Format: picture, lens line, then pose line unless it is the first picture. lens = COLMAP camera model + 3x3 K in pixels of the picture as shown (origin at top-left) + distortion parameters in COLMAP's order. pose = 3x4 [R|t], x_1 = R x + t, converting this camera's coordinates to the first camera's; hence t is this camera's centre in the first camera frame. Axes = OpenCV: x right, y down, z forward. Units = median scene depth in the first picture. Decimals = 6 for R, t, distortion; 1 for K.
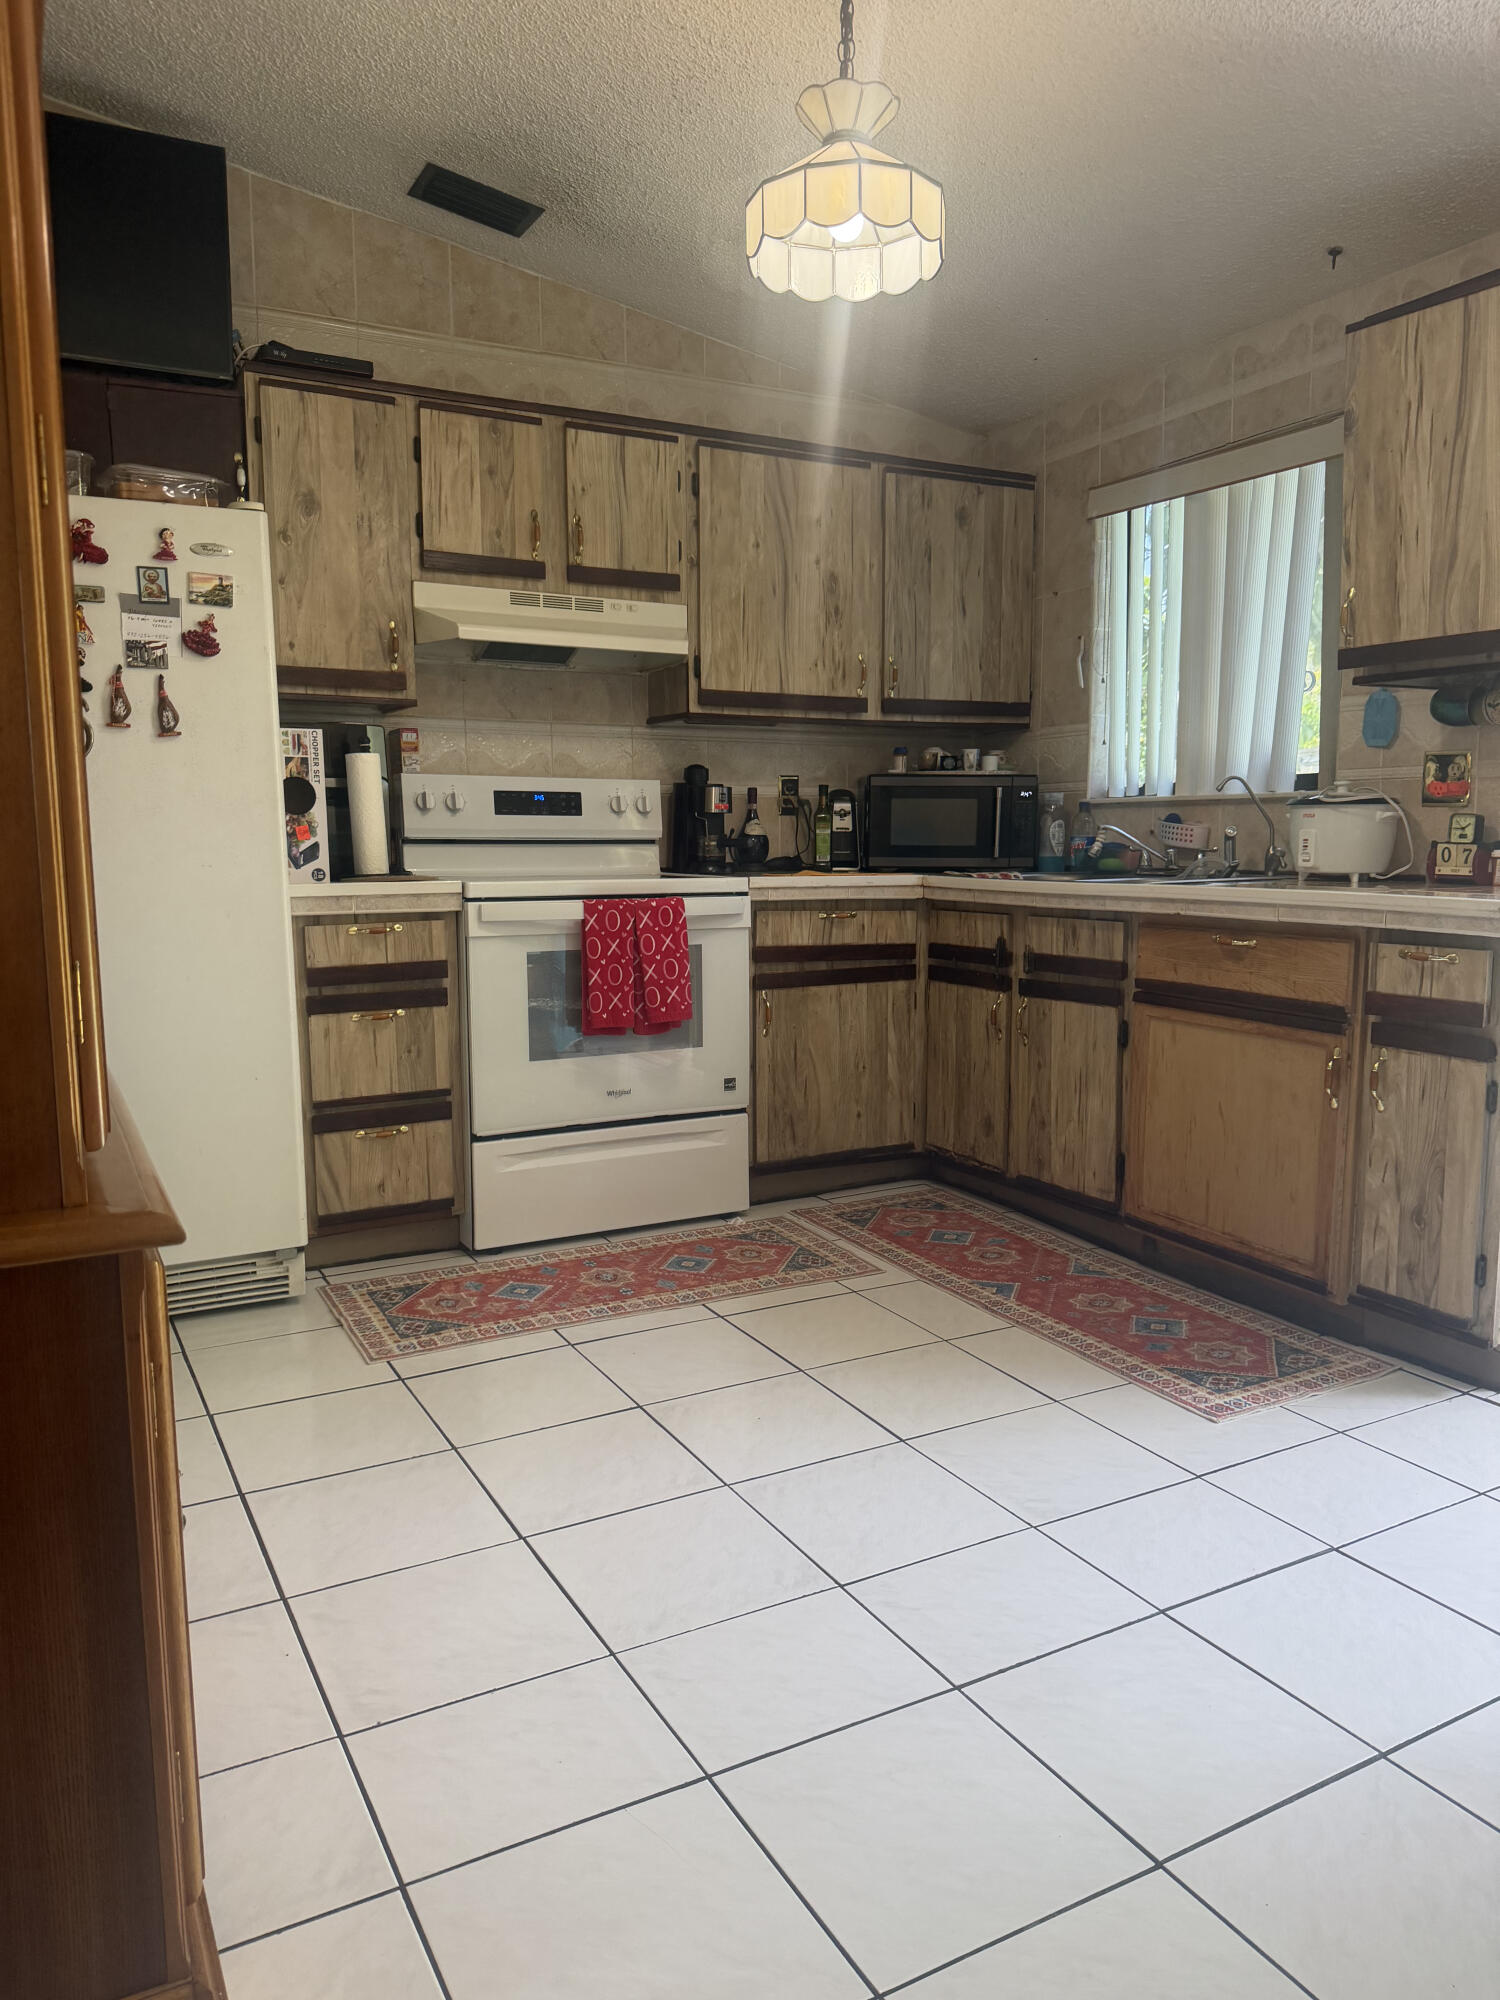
lens RADIAL K [[1416.7, 0, 759.2], [0, 1416.7, 1011.4], [0, 0, 1]] dist [0.061145, -0.077500]
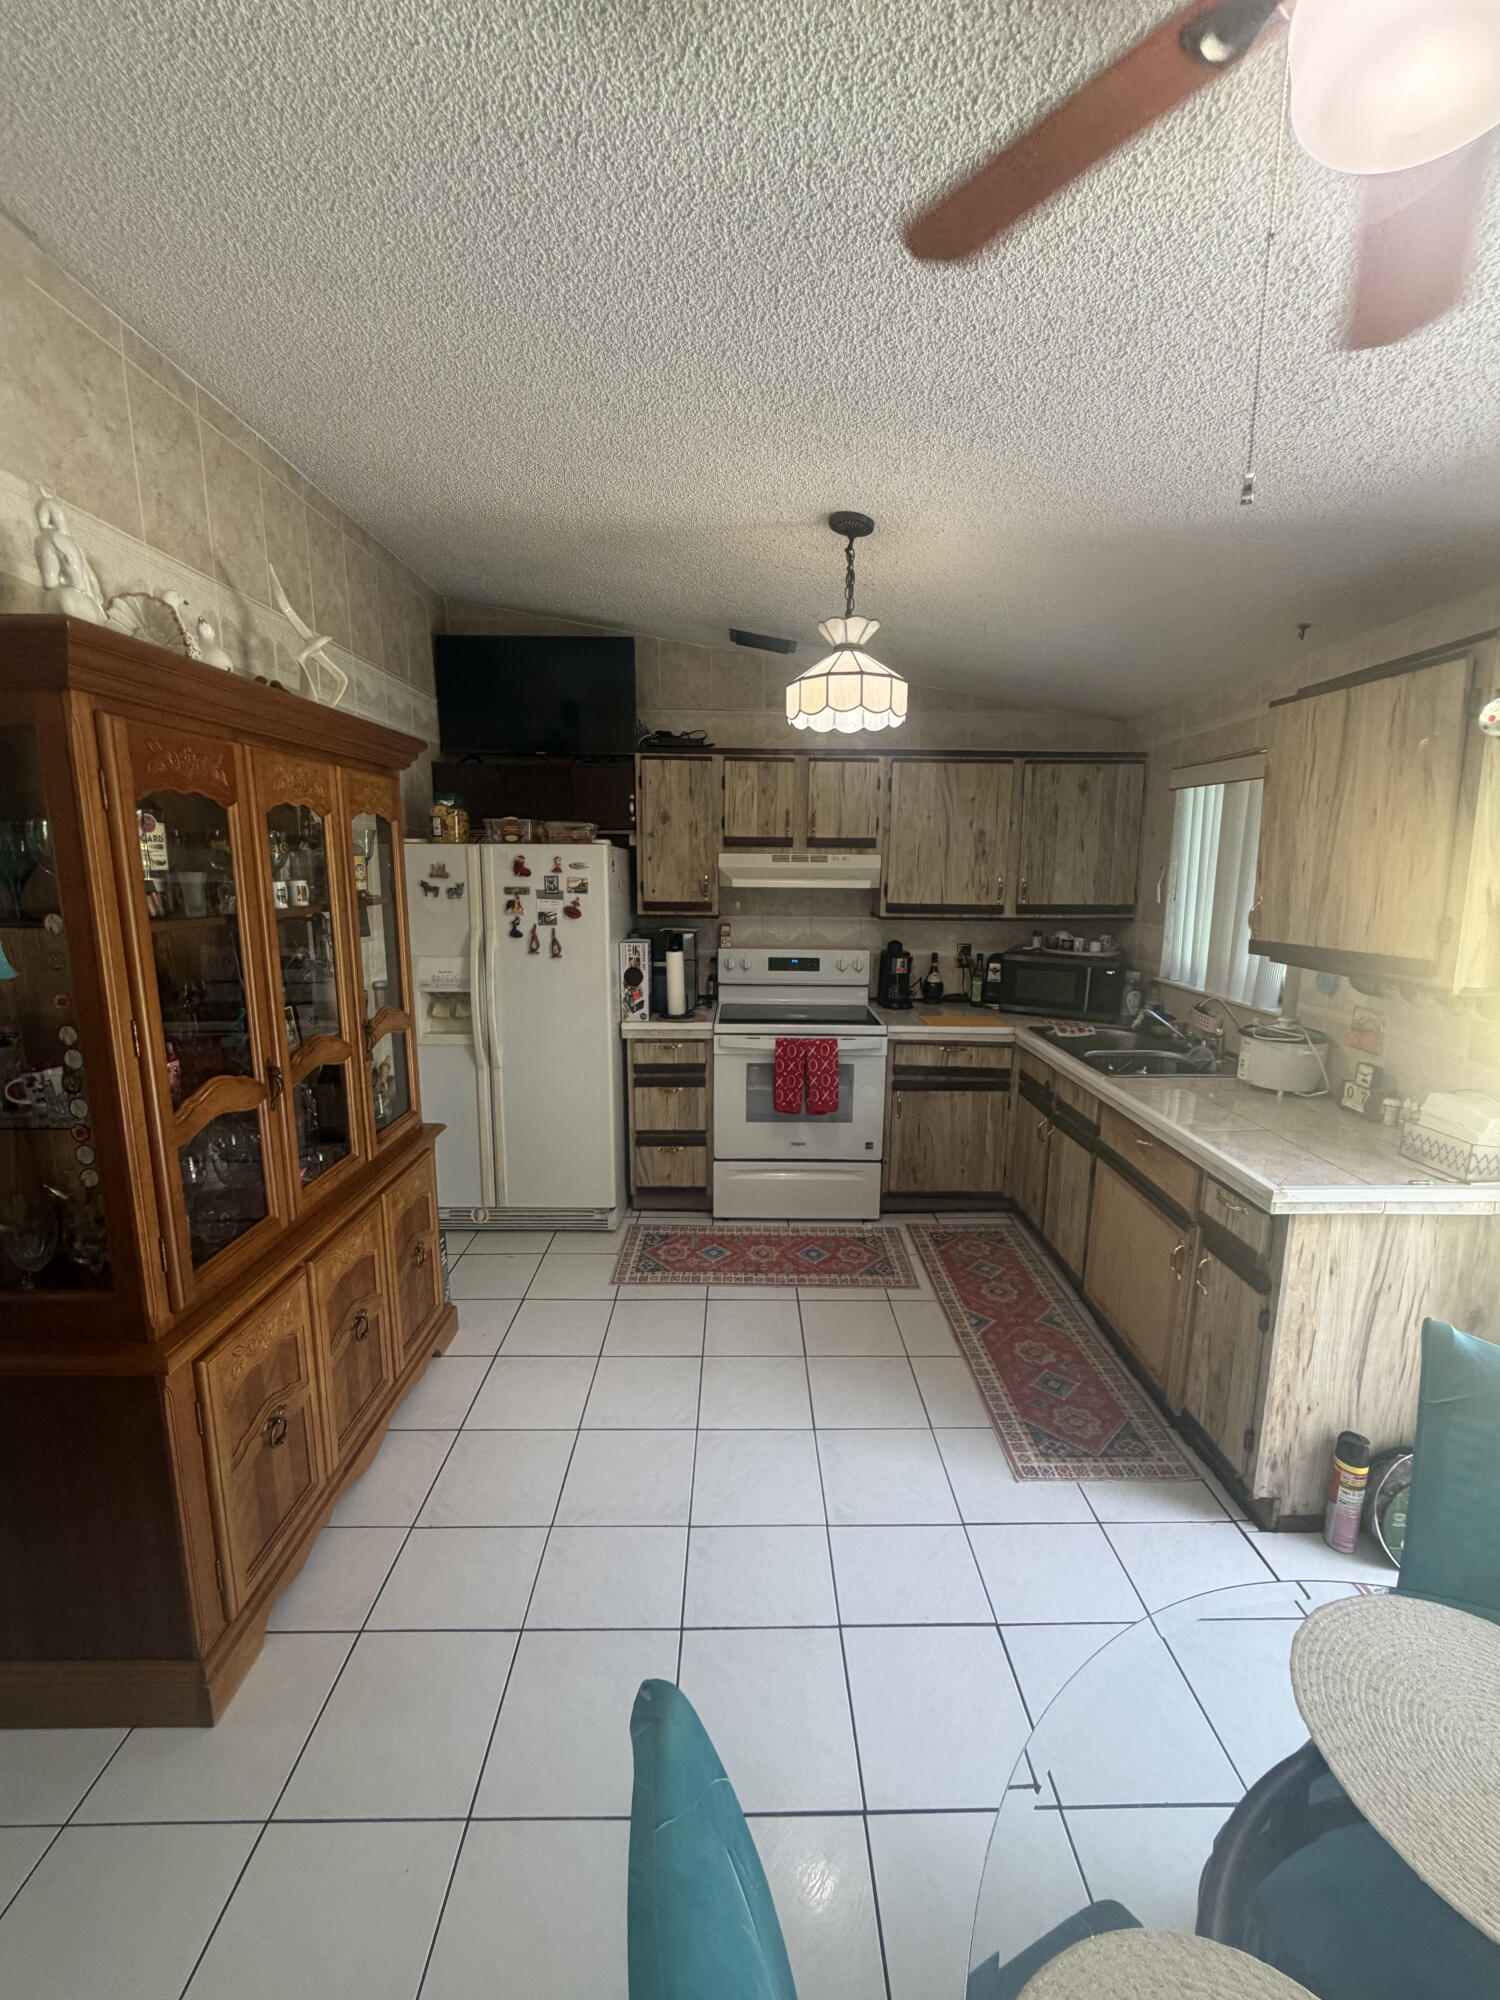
lens RADIAL K [[807.0, 0, 751.0], [0, 807.0, 997.3], [0, 0, 1]] dist [-0.001939, 0.003722]
pose [[0.882170, 0.090092, -0.462233, 0.315669], [-0.070593, 0.995738, 0.059349, -0.191403], [0.465609, -0.019725, 0.884770, 0.093807]]
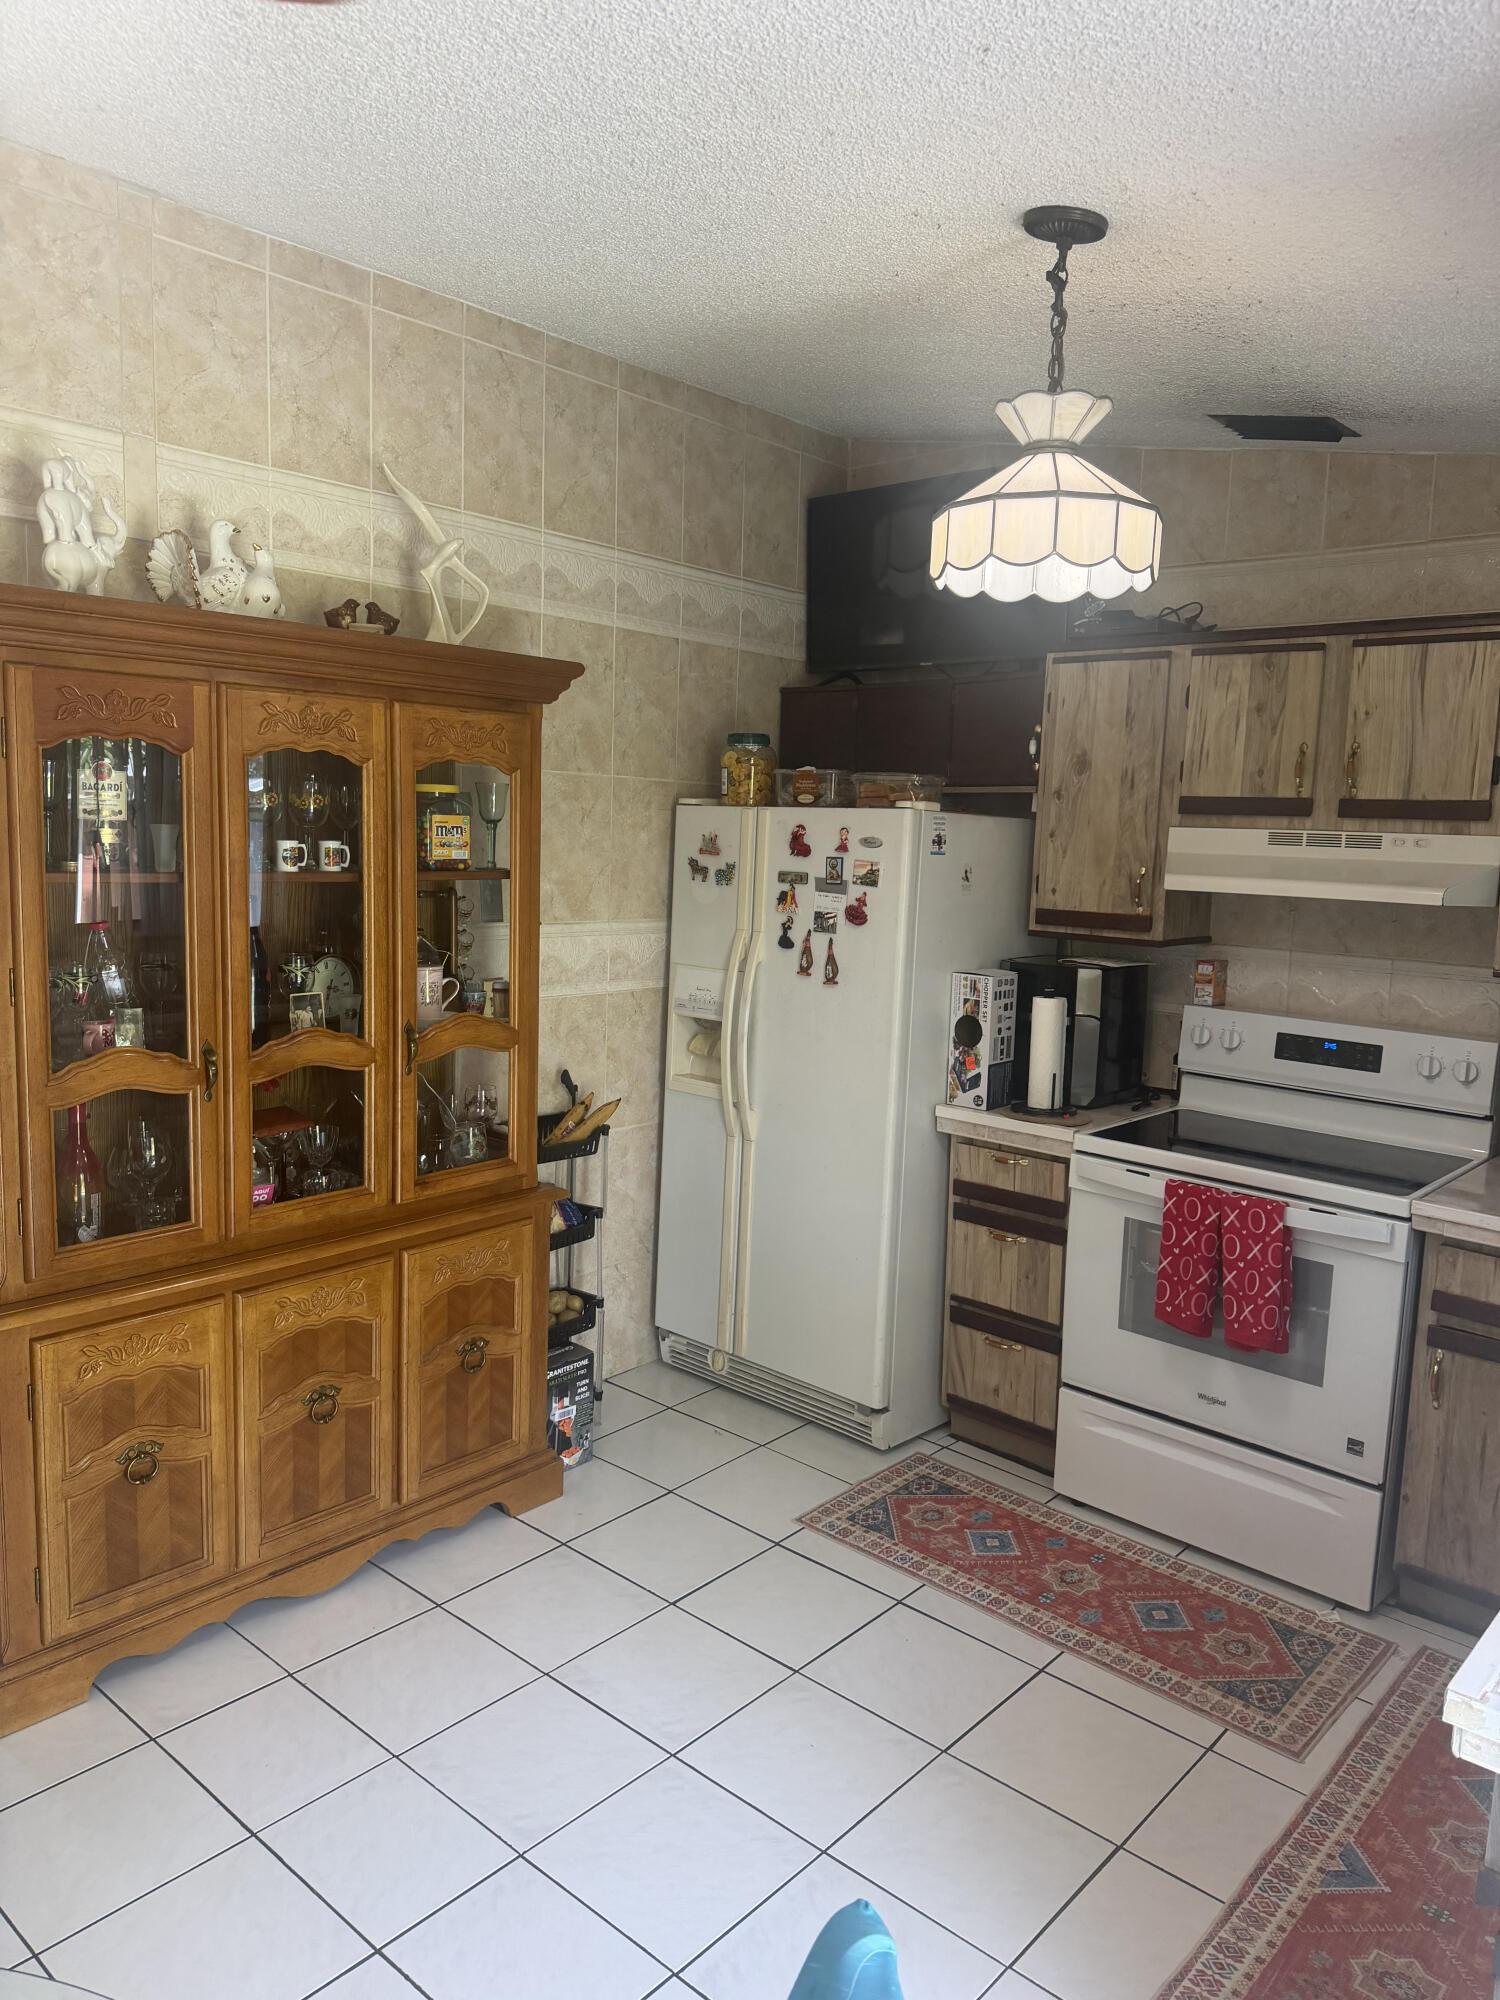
lens RADIAL K [[1416.7, 0, 733.7], [0, 1416.7, 999.7], [0, 0, 1]] dist [0.061145, -0.077500]
pose [[0.329241, 0.133340, -0.934784, 0.647576], [-0.152486, 0.984493, 0.086724, -0.236025], [0.931852, 0.113988, 0.344468, 0.408124]]
